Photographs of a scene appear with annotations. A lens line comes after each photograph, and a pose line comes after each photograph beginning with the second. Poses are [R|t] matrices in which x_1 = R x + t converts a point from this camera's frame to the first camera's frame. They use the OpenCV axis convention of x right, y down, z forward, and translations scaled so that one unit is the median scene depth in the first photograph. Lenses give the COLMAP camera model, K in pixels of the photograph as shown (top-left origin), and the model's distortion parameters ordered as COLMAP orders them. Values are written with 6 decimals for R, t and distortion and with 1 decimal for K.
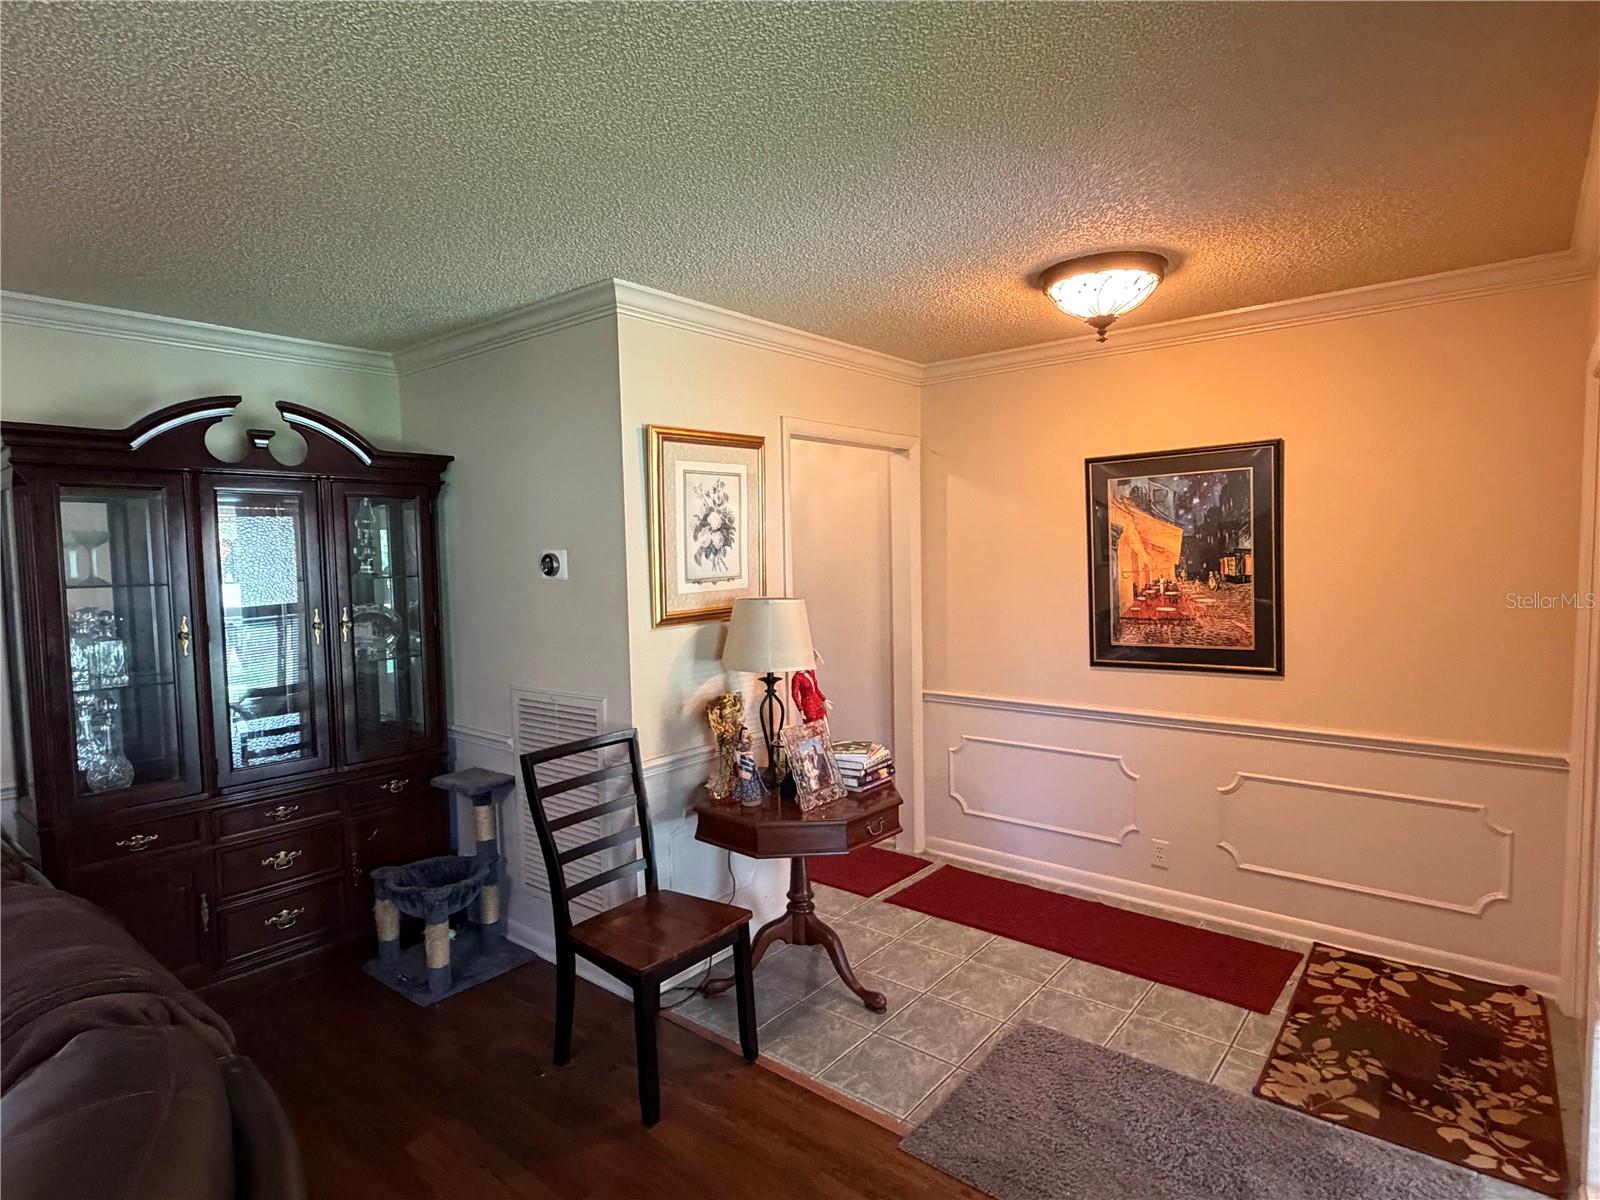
lens RADIAL K [[863.5, 0, 801.6], [0, 863.5, 601.4], [0, 0, 1]] dist [-0.007425, -0.001066]
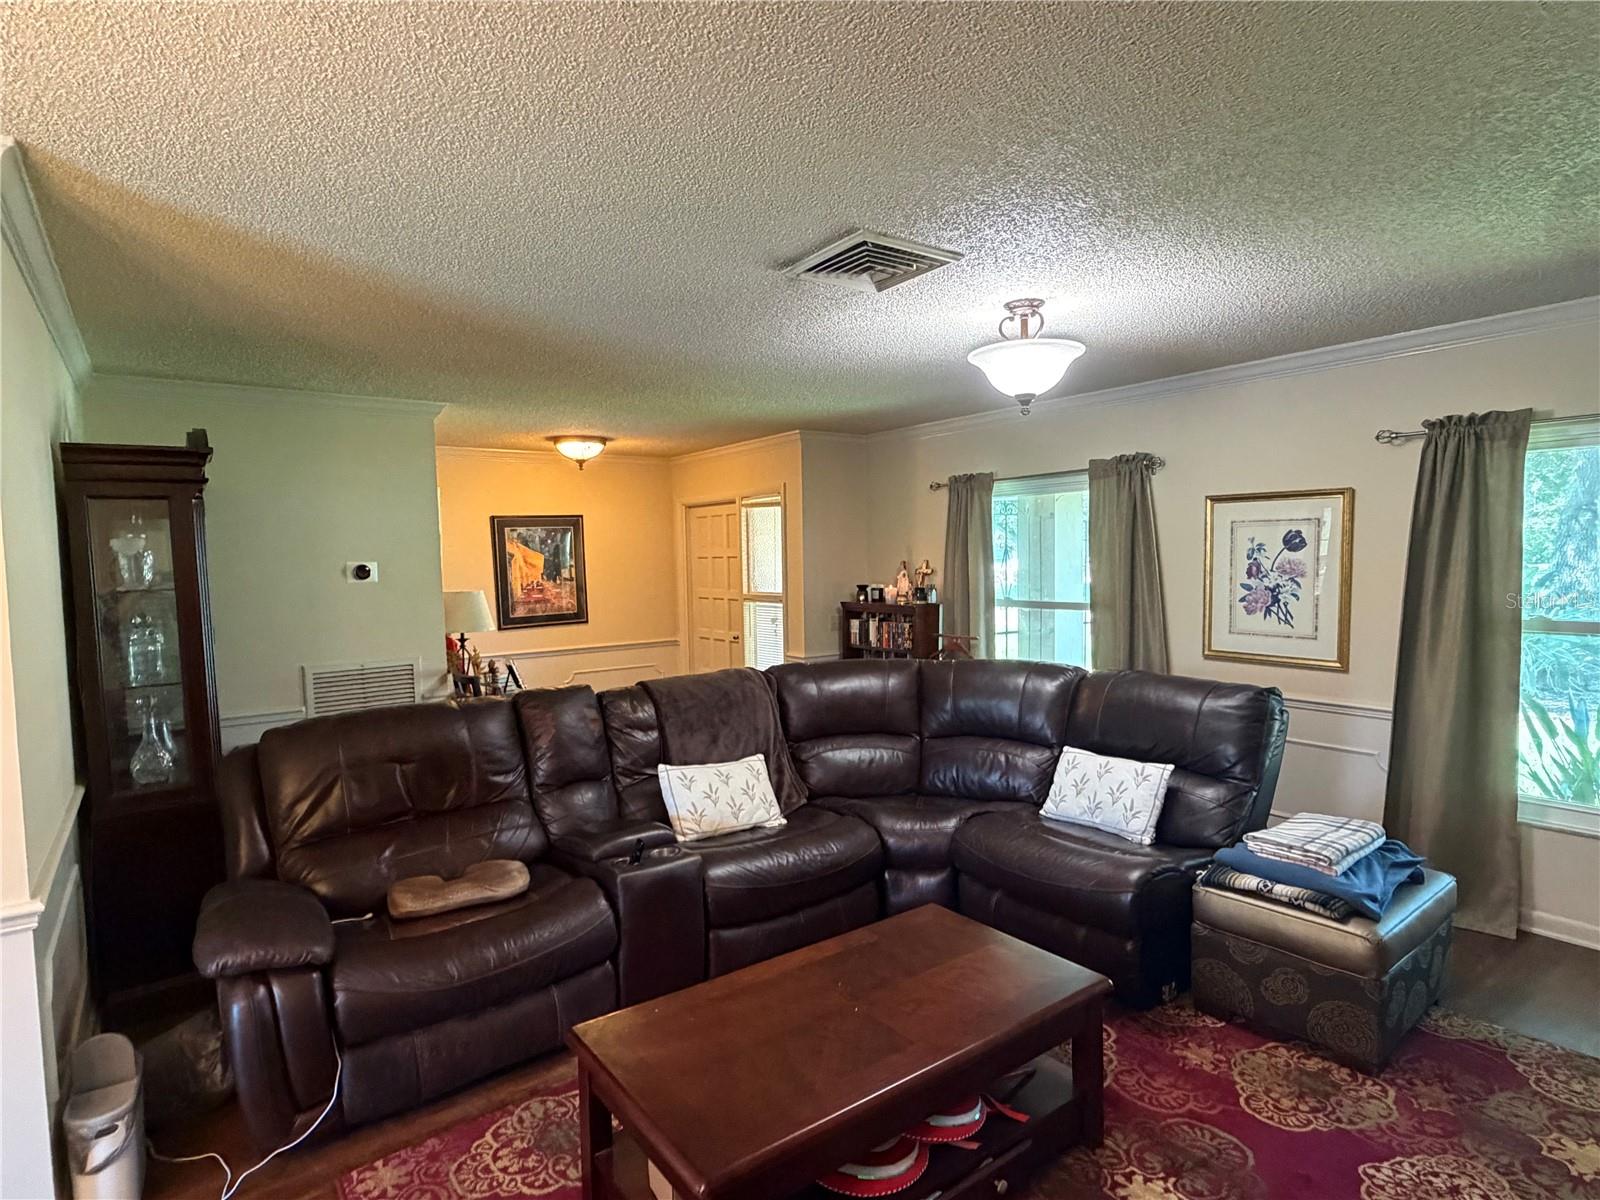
lens RADIAL K [[863.5, 0, 801.5], [0, 863.5, 610.0], [0, 0, 1]] dist [-0.007425, -0.001066]
pose [[0.246792, -0.042920, 0.968118, -1.347021], [0.072386, 0.997044, 0.025750, 0.034449], [-0.966361, 0.063723, 0.249169, -0.068787]]
